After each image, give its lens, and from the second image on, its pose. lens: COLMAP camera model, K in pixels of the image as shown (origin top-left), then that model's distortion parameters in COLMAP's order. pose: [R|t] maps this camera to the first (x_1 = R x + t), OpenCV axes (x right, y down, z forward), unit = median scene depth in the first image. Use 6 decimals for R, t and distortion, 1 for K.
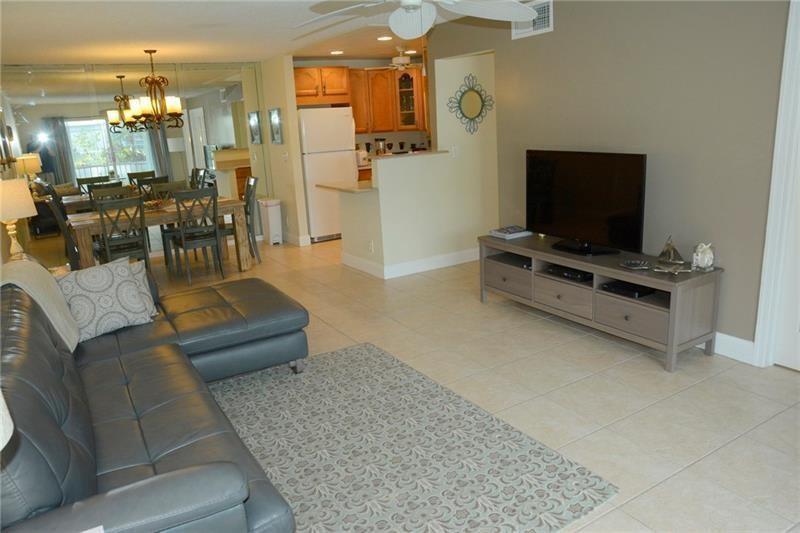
lens RADIAL K [[597.7, 0, 400.0], [0, 597.7, 267.1], [0, 0, 1]] dist [-0.096057, 0.071838]
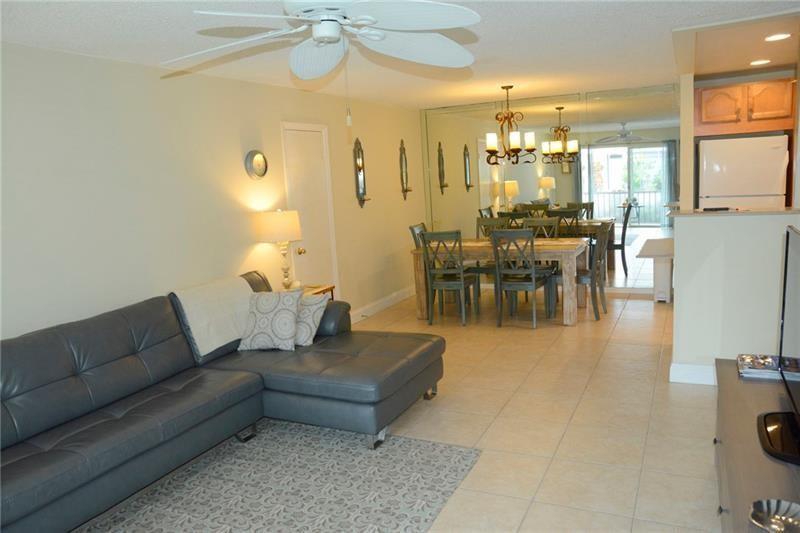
lens RADIAL K [[597.7, 0, 397.7], [0, 597.7, 266.7], [0, 0, 1]] dist [-0.096057, 0.071838]
pose [[0.536741, 0.148520, -0.830573, 0.368112], [-0.176541, 0.982365, 0.061577, -0.102431], [0.825071, 0.113579, 0.553495, 0.335562]]
